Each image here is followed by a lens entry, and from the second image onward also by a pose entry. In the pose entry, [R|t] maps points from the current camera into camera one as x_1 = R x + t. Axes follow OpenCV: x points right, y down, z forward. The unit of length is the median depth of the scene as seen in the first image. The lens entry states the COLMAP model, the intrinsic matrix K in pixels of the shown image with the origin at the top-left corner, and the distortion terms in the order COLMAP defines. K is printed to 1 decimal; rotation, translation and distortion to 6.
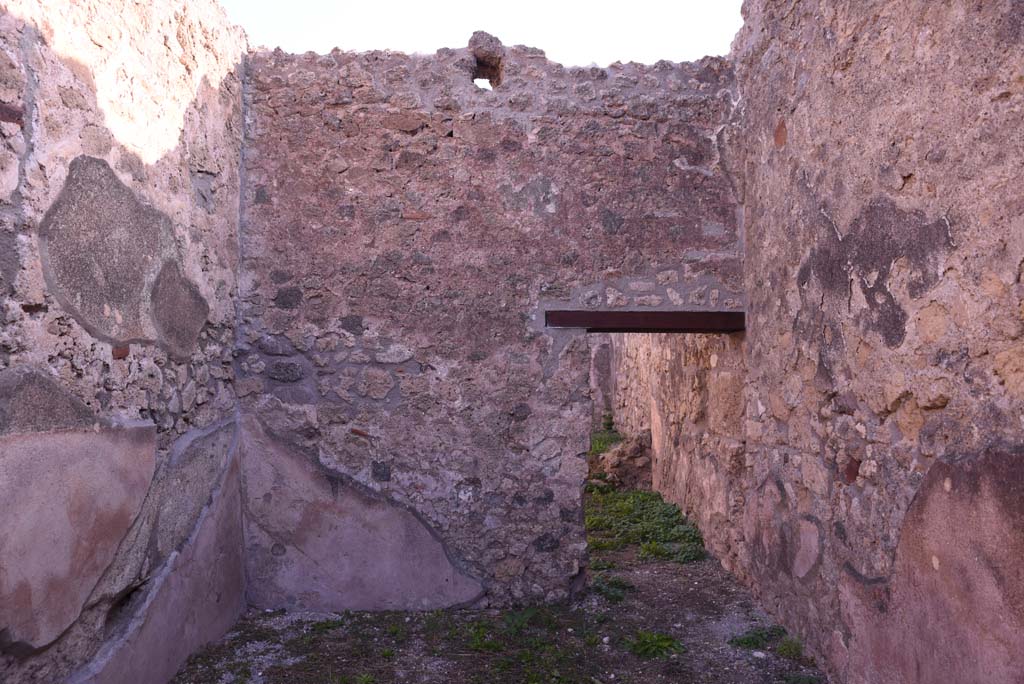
lens RADIAL K [[702.9, 0, 506.9], [0, 702.9, 347.5], [0, 0, 1]] dist [-0.130332, 0.092053]
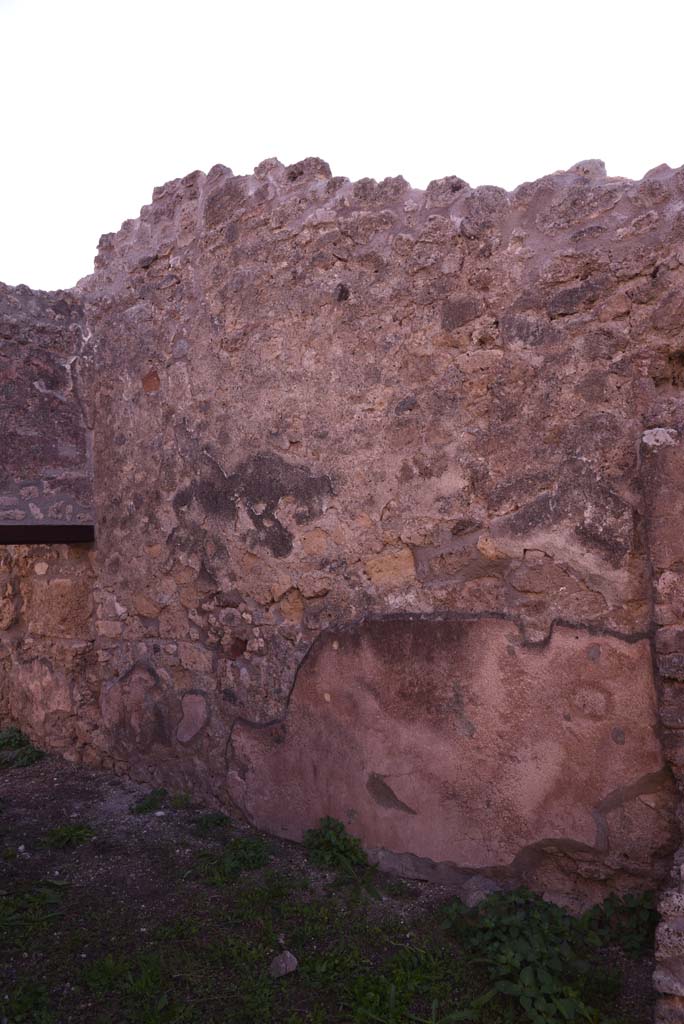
lens RADIAL K [[702.9, 0, 340.9], [0, 702.9, 516.2], [0, 0, 1]] dist [-0.130332, 0.092053]
pose [[0.606127, 0.007793, 0.795330, -0.428367], [0.023785, 0.999327, -0.027920, -0.034425], [-0.795012, 0.035840, 0.605534, -0.005304]]
